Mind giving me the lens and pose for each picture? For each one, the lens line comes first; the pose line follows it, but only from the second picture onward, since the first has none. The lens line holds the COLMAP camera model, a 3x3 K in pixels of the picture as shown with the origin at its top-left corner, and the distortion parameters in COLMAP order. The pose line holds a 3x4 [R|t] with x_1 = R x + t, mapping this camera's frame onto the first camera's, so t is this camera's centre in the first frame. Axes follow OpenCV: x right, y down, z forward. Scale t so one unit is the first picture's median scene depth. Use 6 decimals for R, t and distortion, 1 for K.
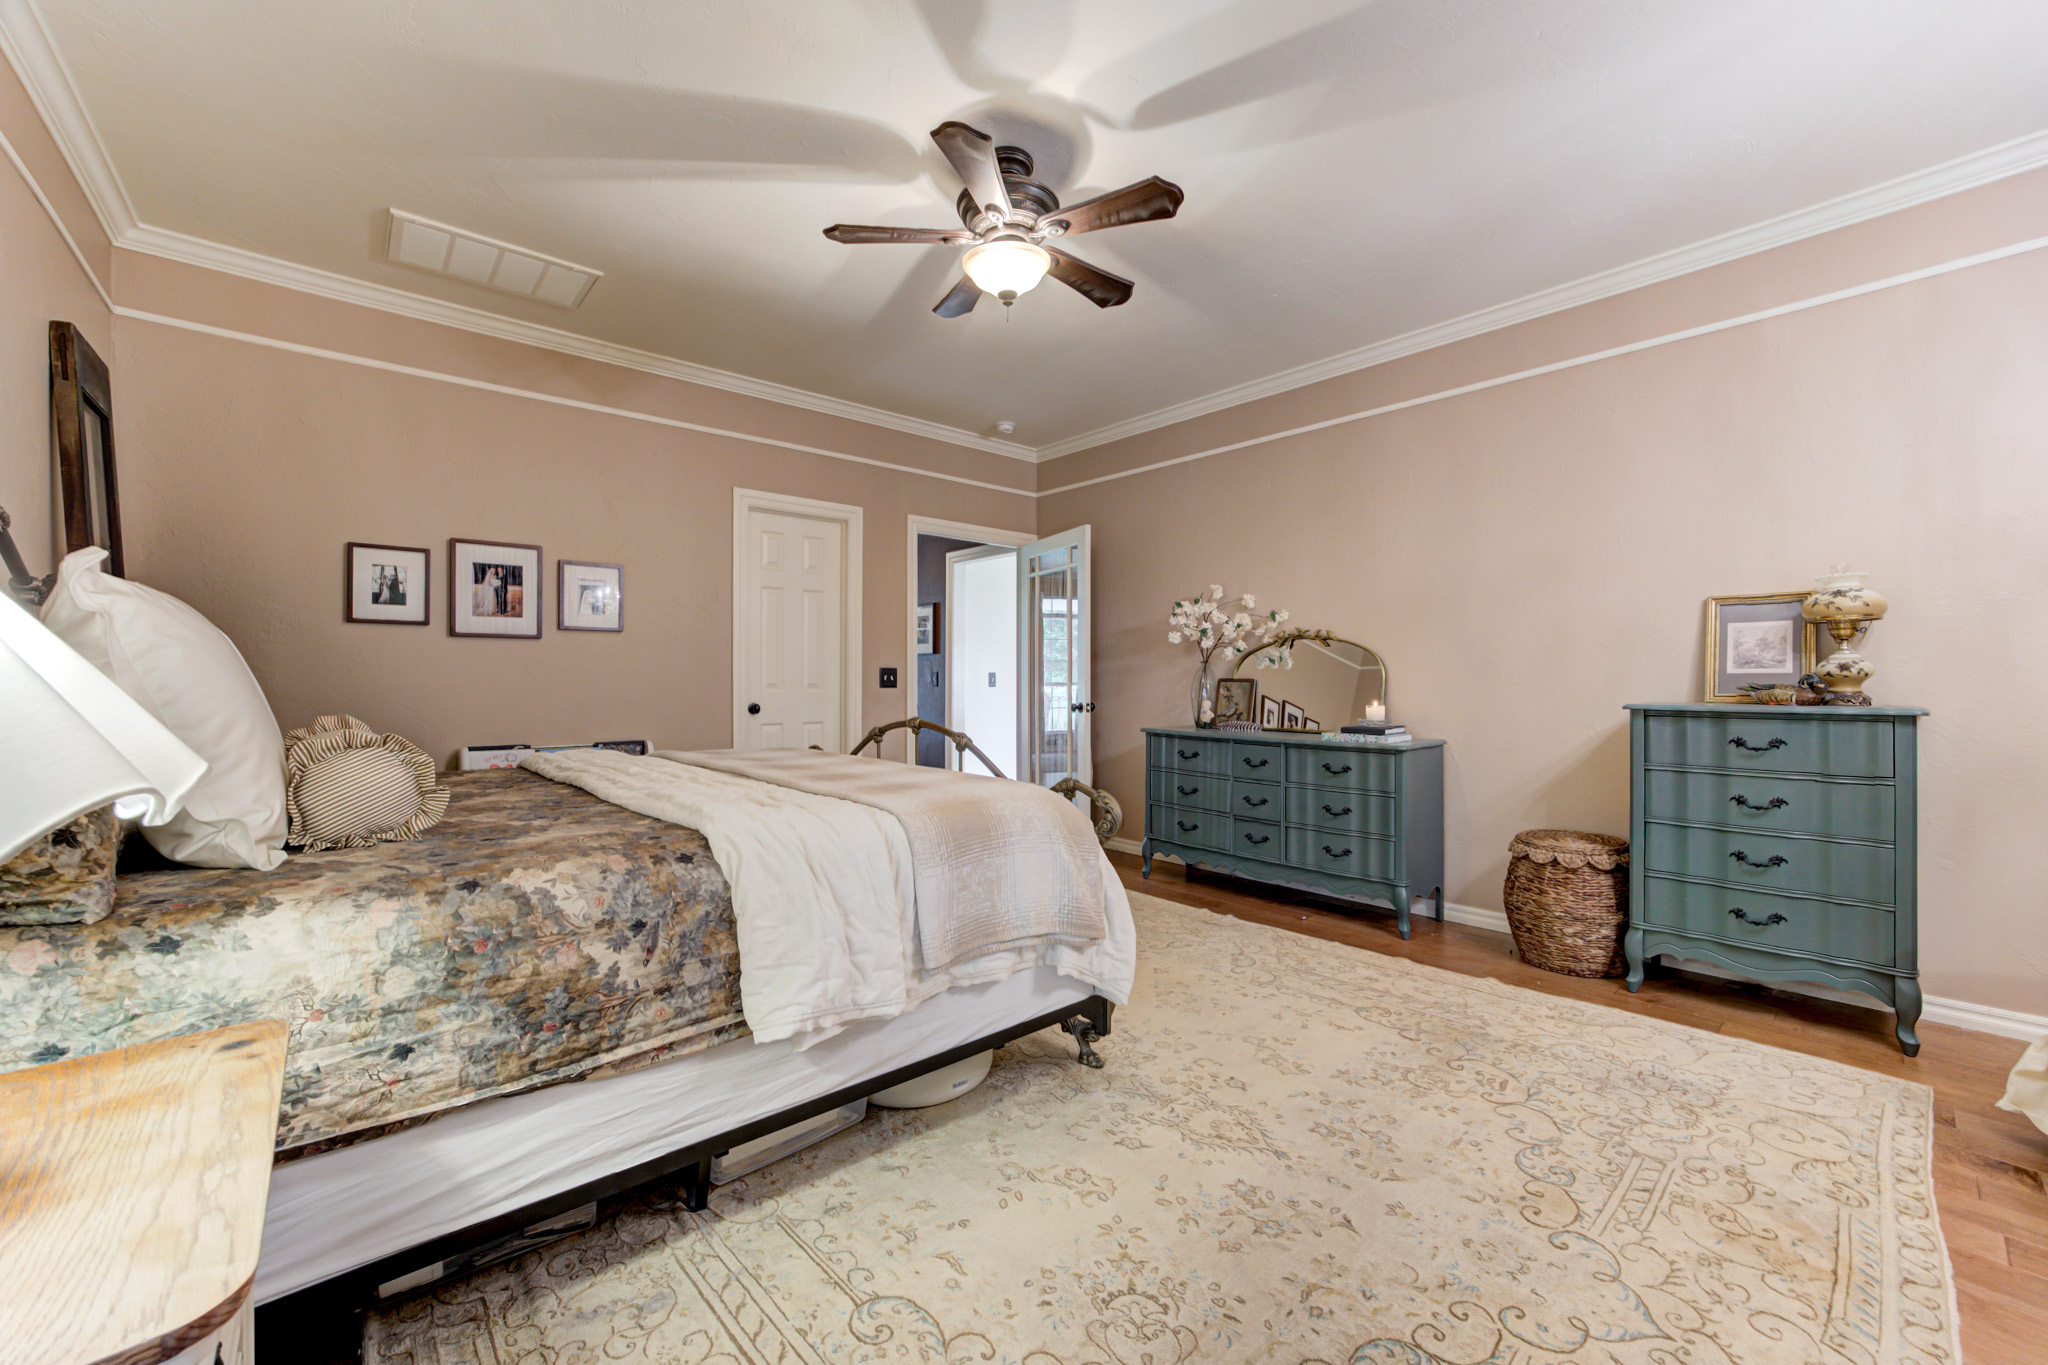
lens RADIAL K [[816.3, 0, 1008.5], [0, 816.3, 681.5], [0, 0, 1]] dist [-0.033153, 0.009323]
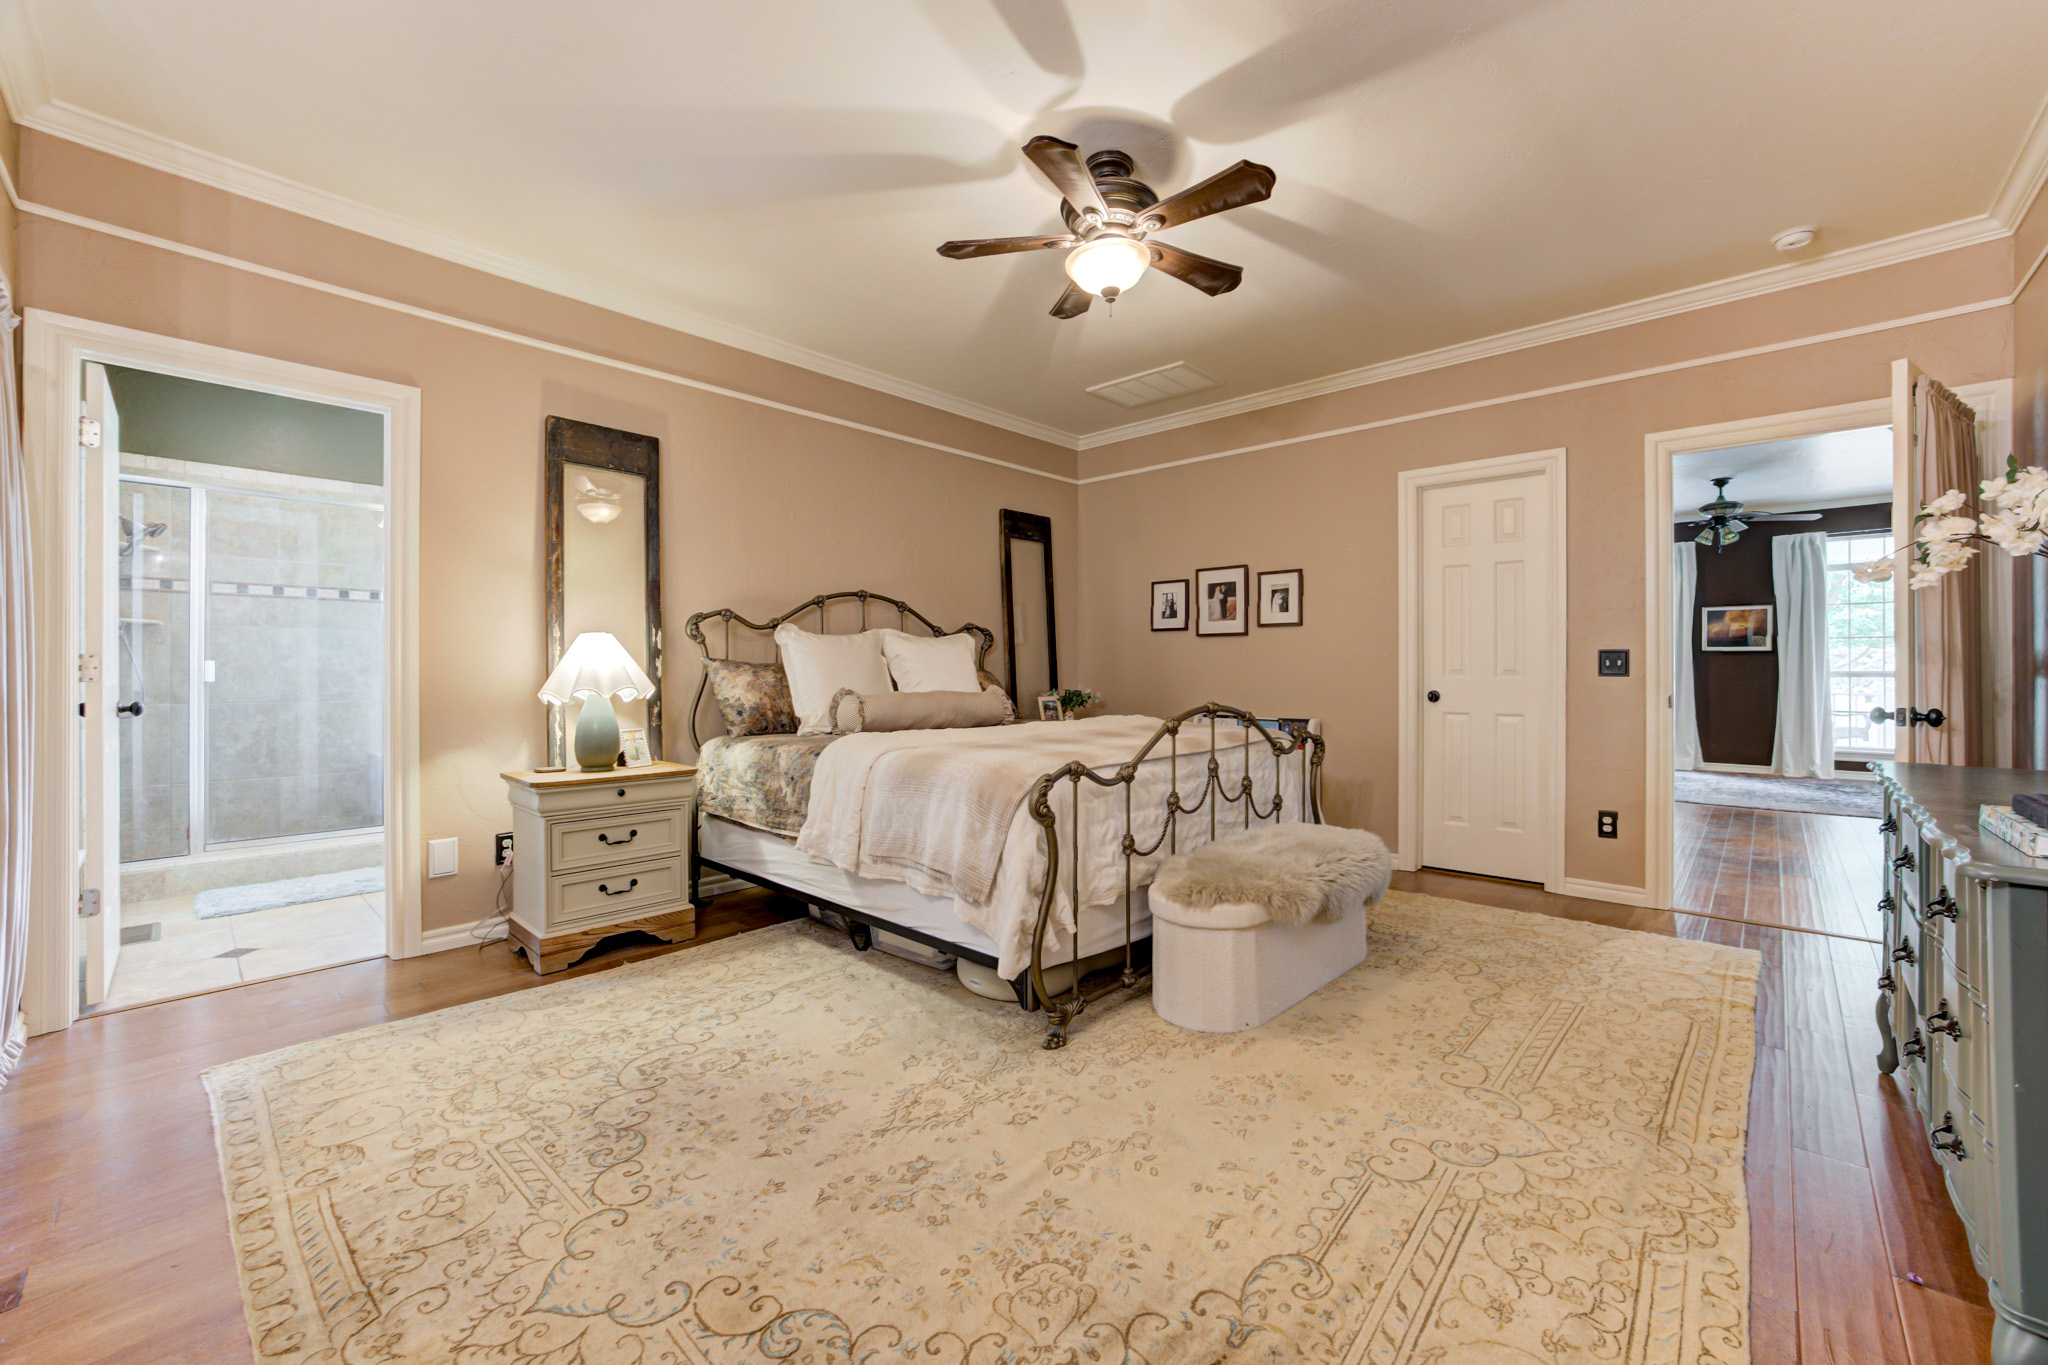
lens RADIAL K [[816.3, 0, 1079.8], [0, 816.3, 667.3], [0, 0, 1]] dist [-0.033153, 0.009323]
pose [[0.130356, -0.002828, -0.991463, 1.207128], [0.000518, 0.999996, -0.002784, 0.004576], [0.991467, -0.000151, 0.130356, 0.977901]]
